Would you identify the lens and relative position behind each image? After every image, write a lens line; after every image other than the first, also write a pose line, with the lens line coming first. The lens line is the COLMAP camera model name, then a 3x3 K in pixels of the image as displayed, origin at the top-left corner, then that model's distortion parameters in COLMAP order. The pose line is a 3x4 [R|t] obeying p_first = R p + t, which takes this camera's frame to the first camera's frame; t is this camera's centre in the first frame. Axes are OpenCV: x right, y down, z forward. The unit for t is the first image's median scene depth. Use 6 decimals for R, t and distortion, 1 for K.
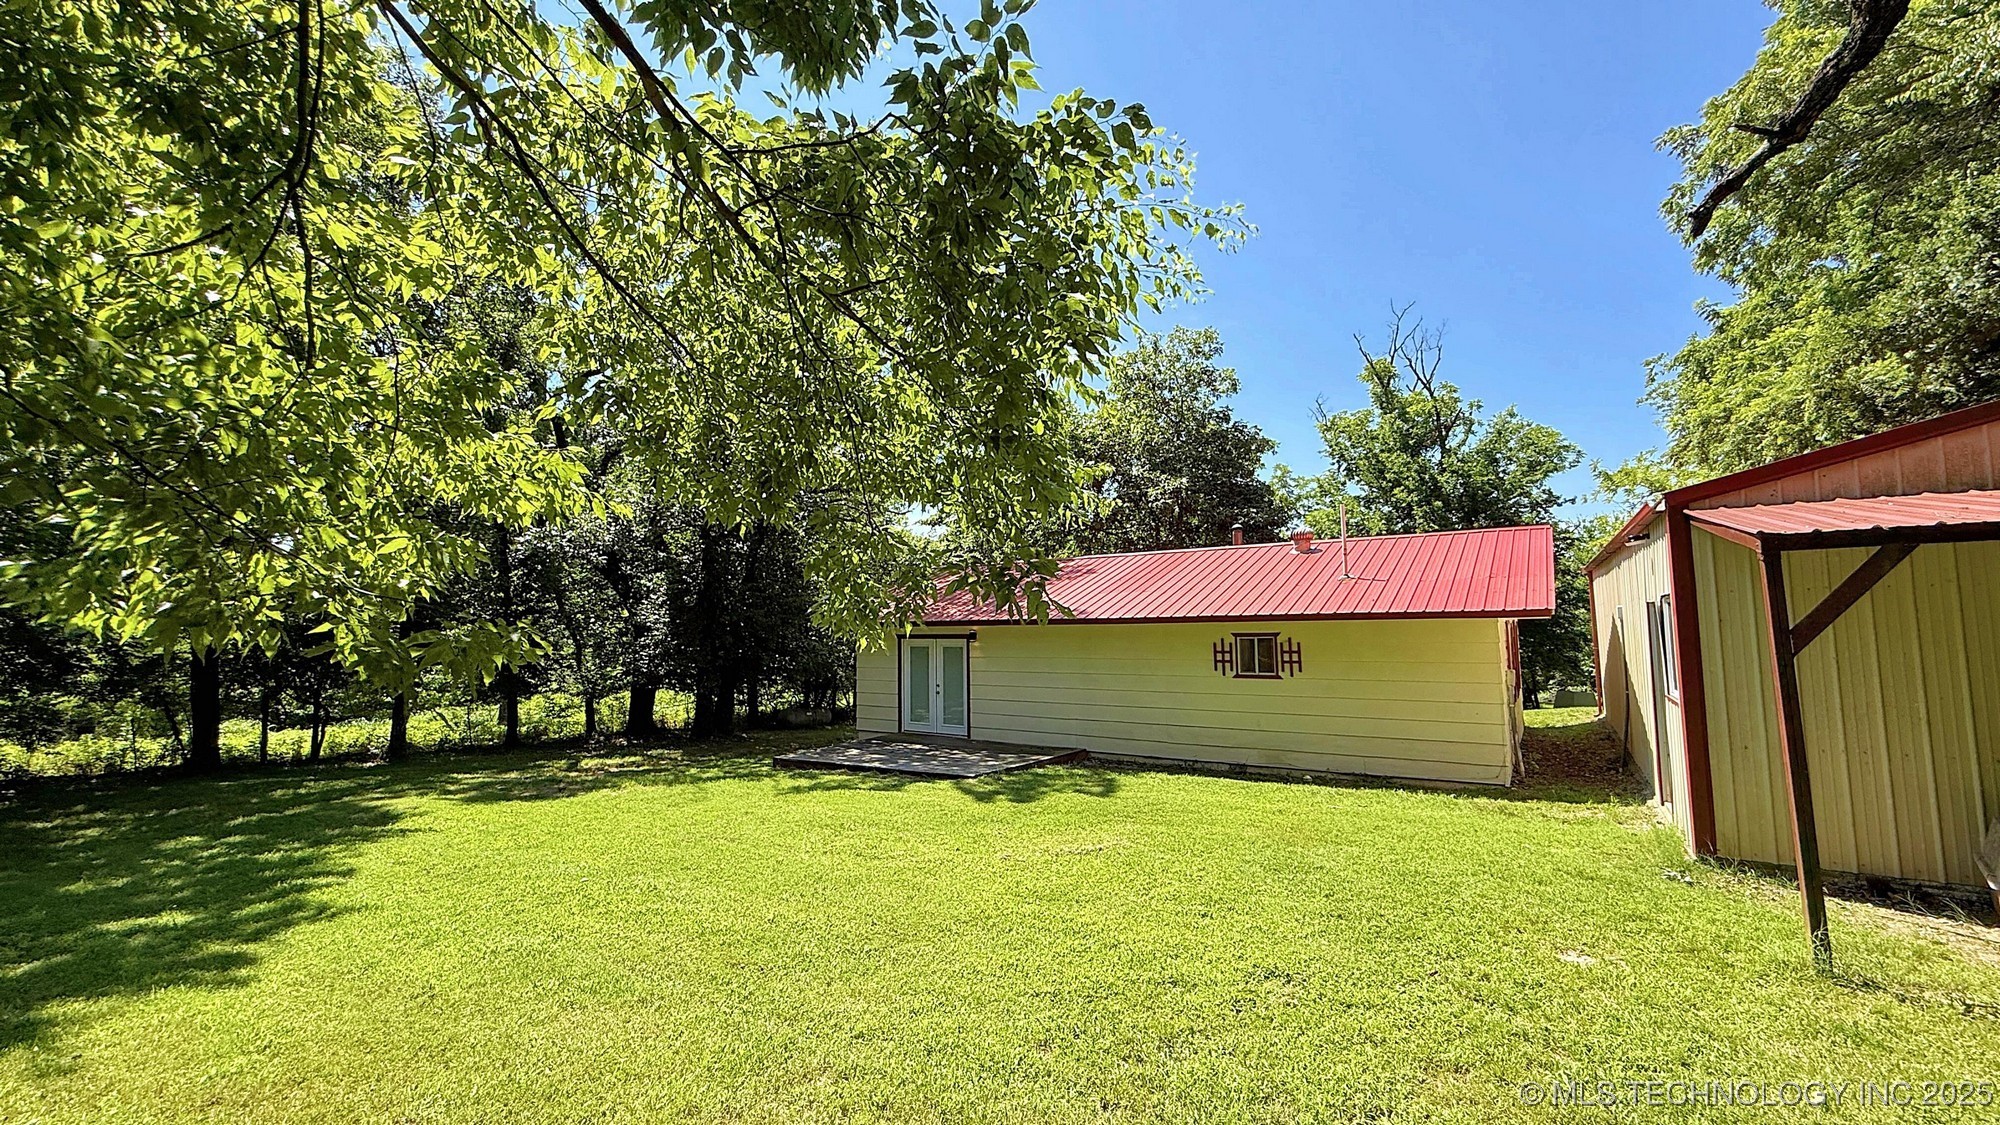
lens RADIAL K [[797.2, 0, 996.4], [0, 797.2, 560.5], [0, 0, 1]] dist [0.001094, -0.000385]
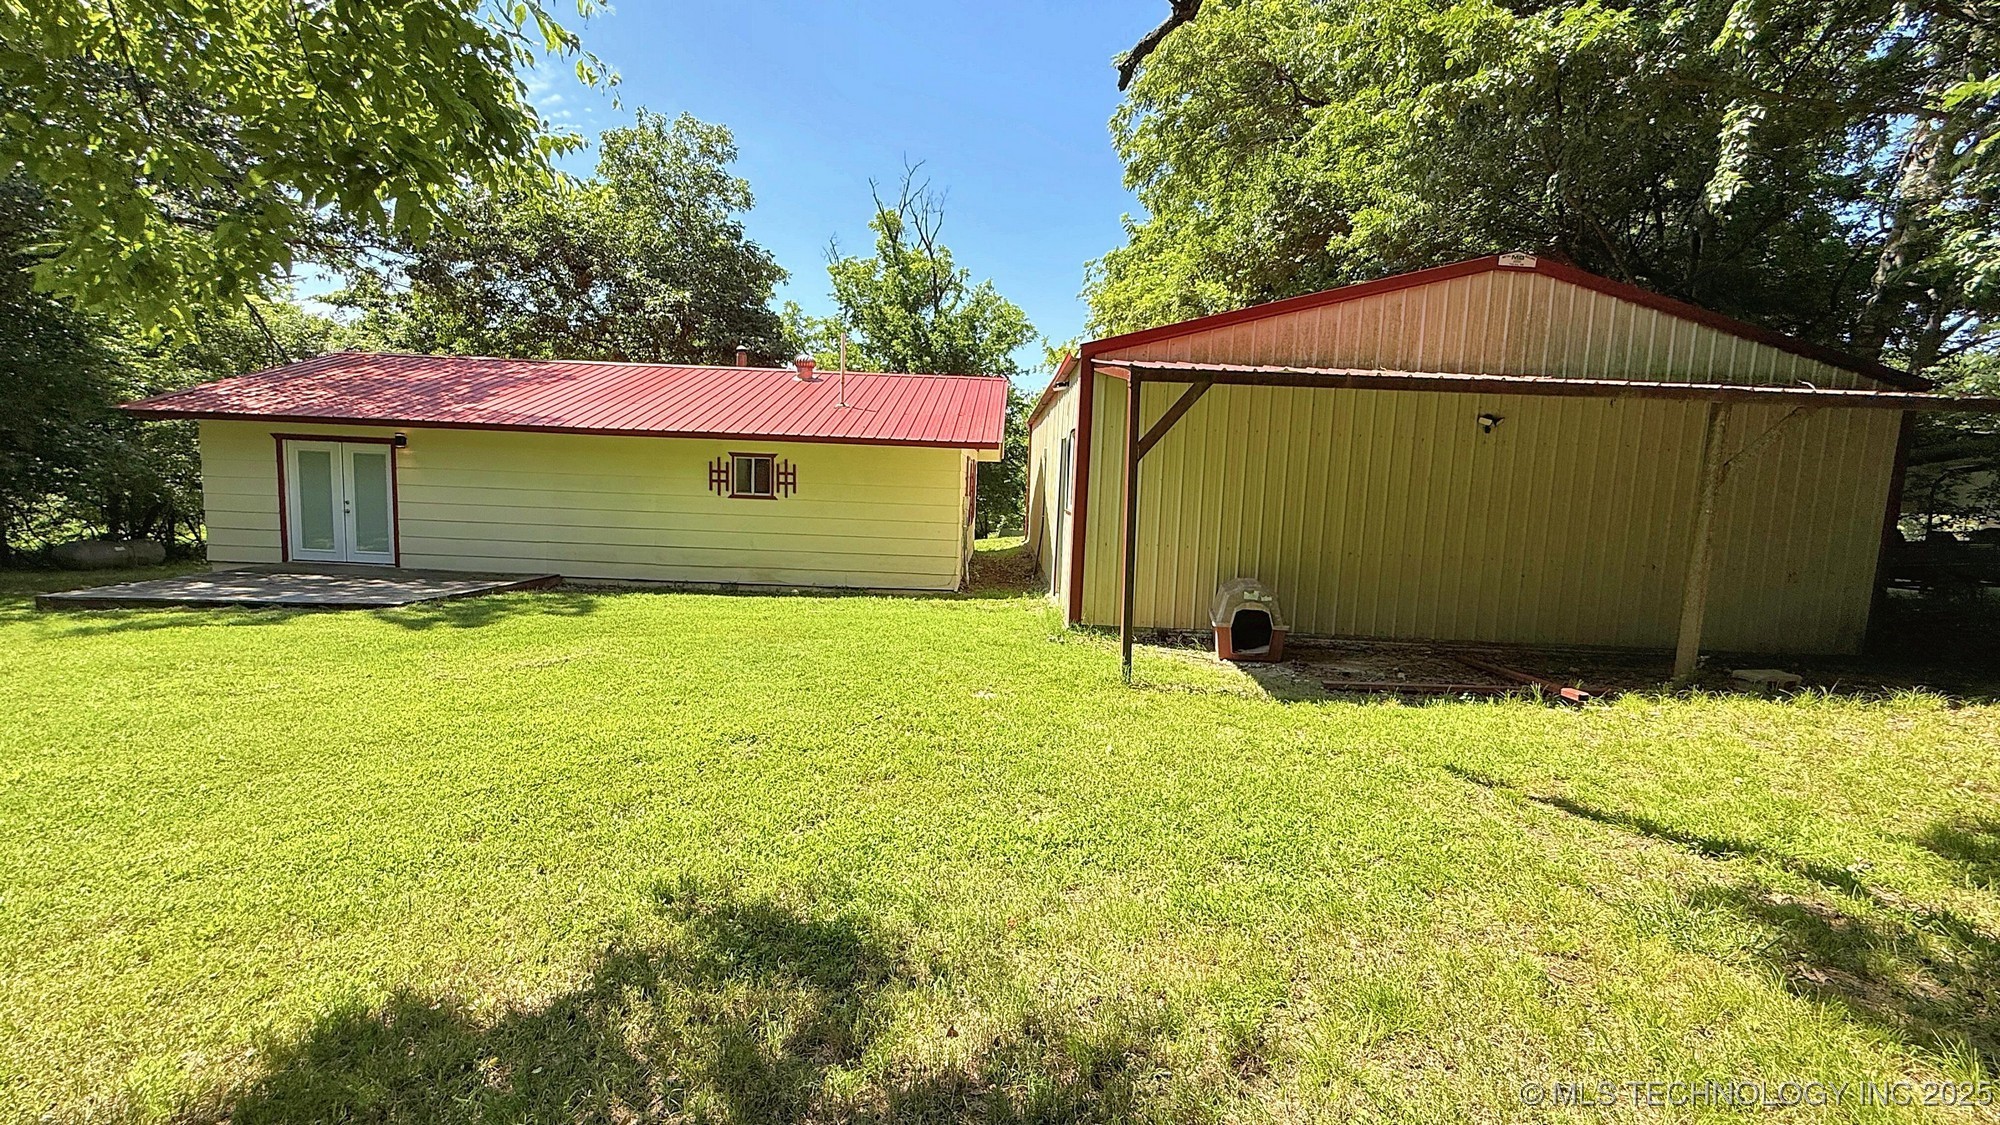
lens RADIAL K [[797.2, 0, 995.1], [0, 797.2, 563.3], [0, 0, 1]] dist [0.001094, -0.000385]
pose [[0.826197, -0.014299, 0.563200, 0.013526], [-0.096653, 0.981259, 0.166699, 0.031030], [-0.555029, -0.192161, 0.809331, 0.004077]]
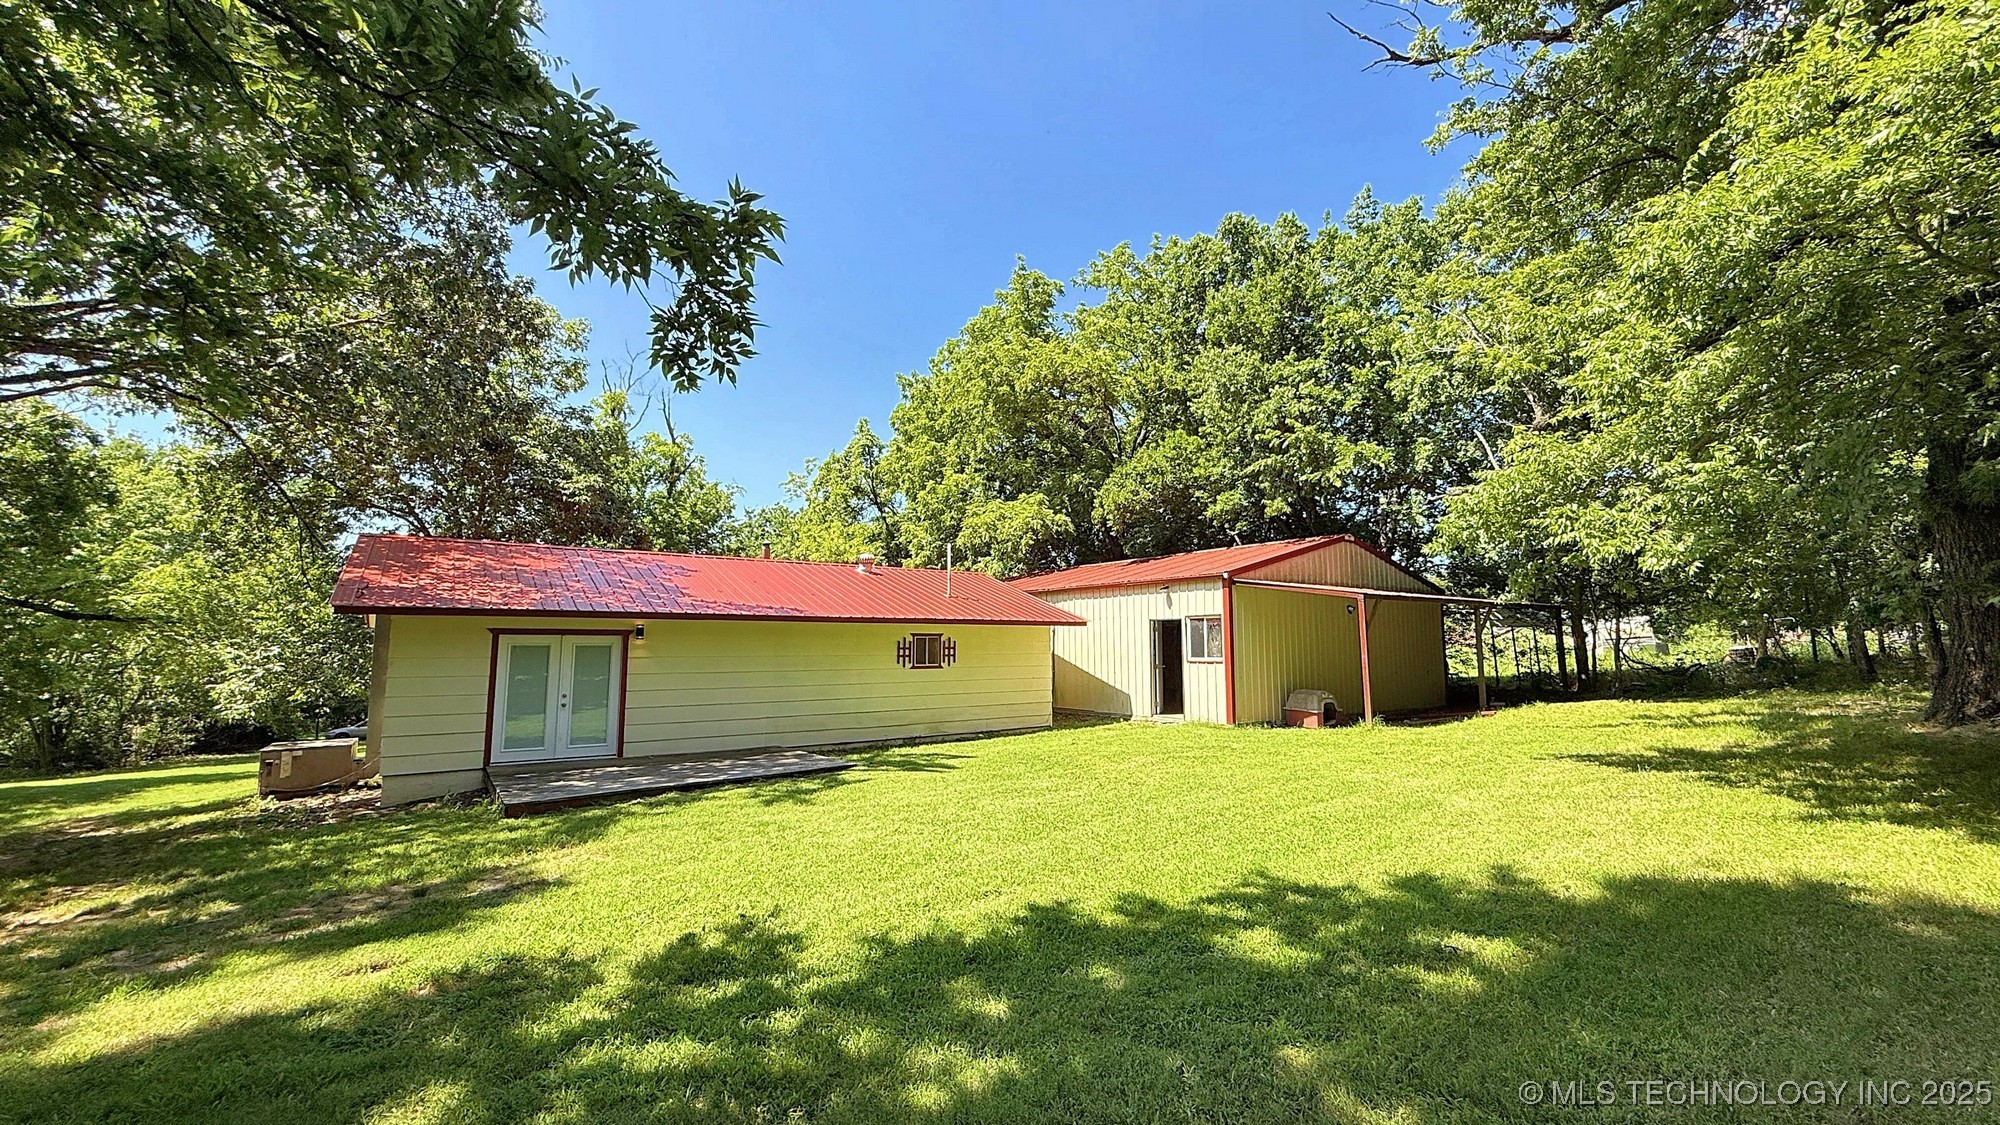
lens RADIAL K [[797.2, 0, 990.4], [0, 797.2, 572.2], [0, 0, 1]] dist [0.001094, -0.000385]
pose [[0.307516, 0.115808, 0.944469, -0.897247], [-0.068531, 0.992684, -0.099407, 0.114518], [-0.949072, -0.034156, 0.313202, 0.499970]]
